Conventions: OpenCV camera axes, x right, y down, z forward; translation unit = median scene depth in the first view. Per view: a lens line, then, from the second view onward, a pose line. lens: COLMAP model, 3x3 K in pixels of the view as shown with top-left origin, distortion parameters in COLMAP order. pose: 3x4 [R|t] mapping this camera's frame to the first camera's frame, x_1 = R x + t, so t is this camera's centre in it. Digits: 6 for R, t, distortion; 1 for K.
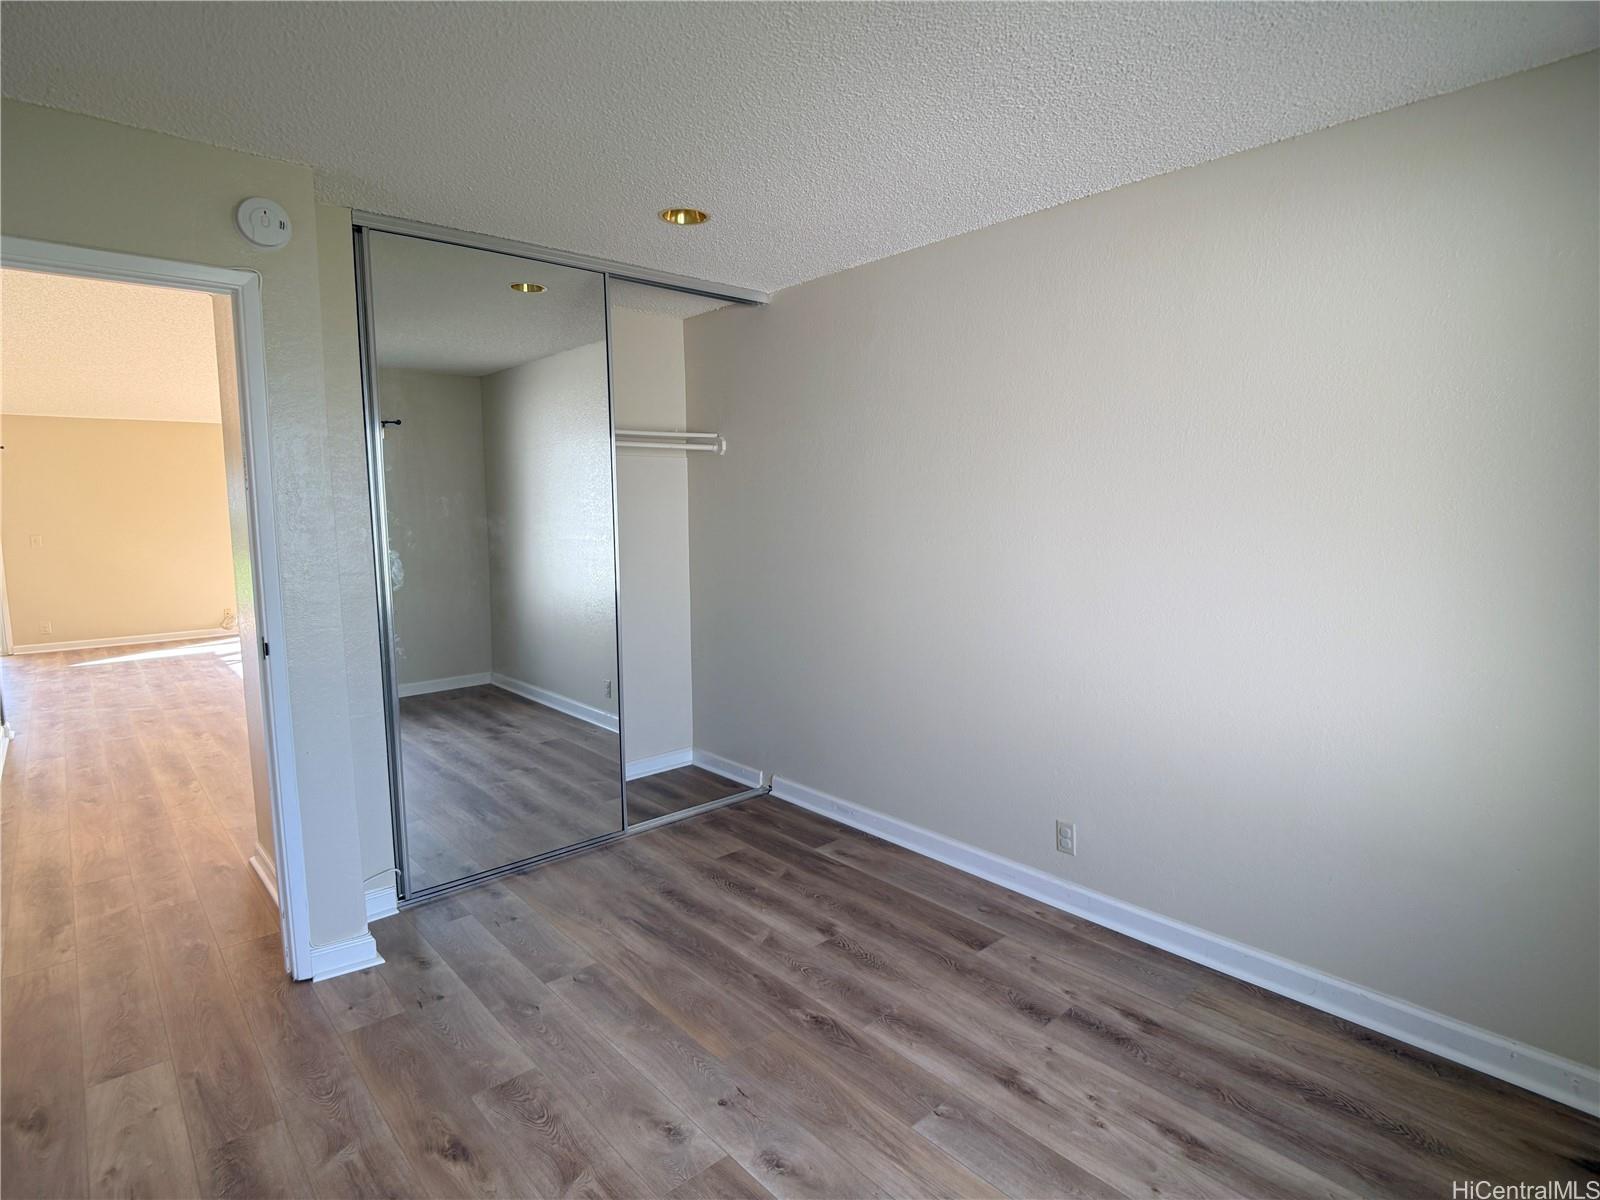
lens RADIAL K [[839.9, 0, 795.7], [0, 839.9, 597.9], [0, 0, 1]] dist [0.016568, -0.023071]
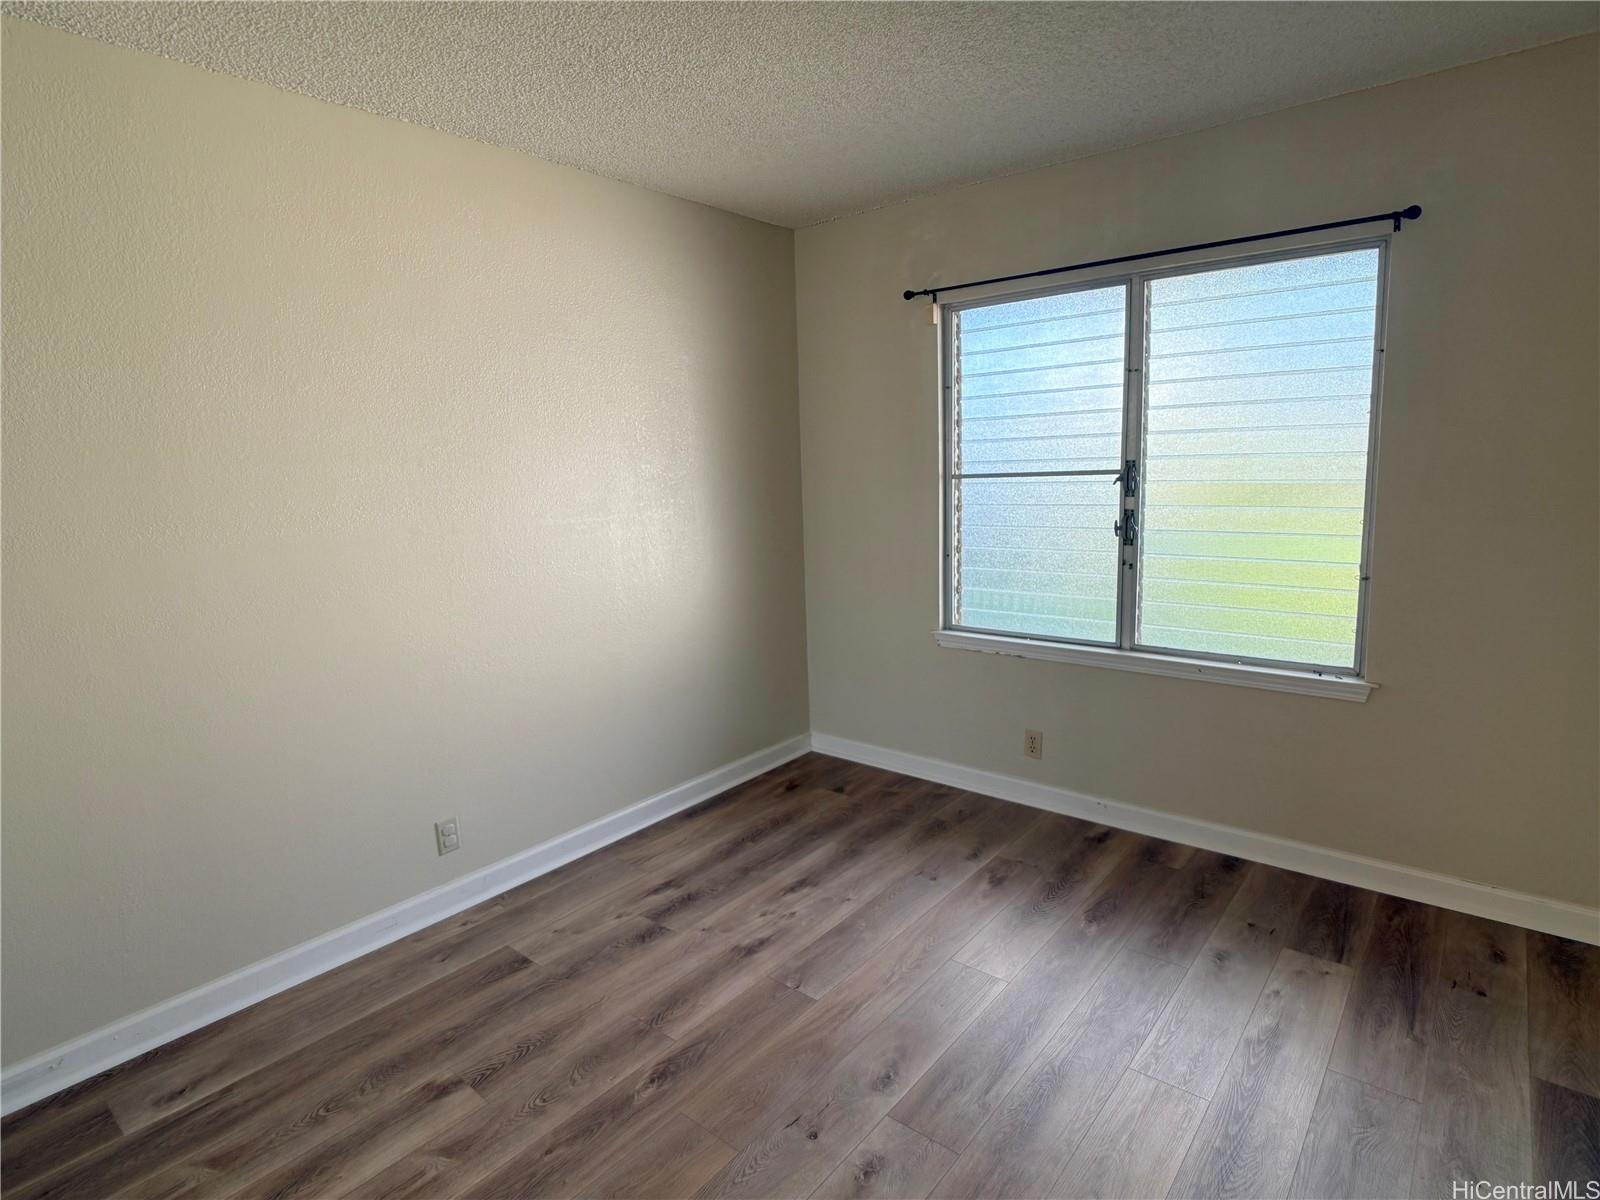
lens RADIAL K [[839.9, 0, 795.7], [0, 839.9, 597.9], [0, 0, 1]] dist [0.016568, -0.023071]
pose [[-0.122581, -0.159732, 0.979520, -0.706055], [0.151578, 0.972371, 0.177535, -0.084296], [-0.980815, 0.170236, -0.094983, 0.833156]]
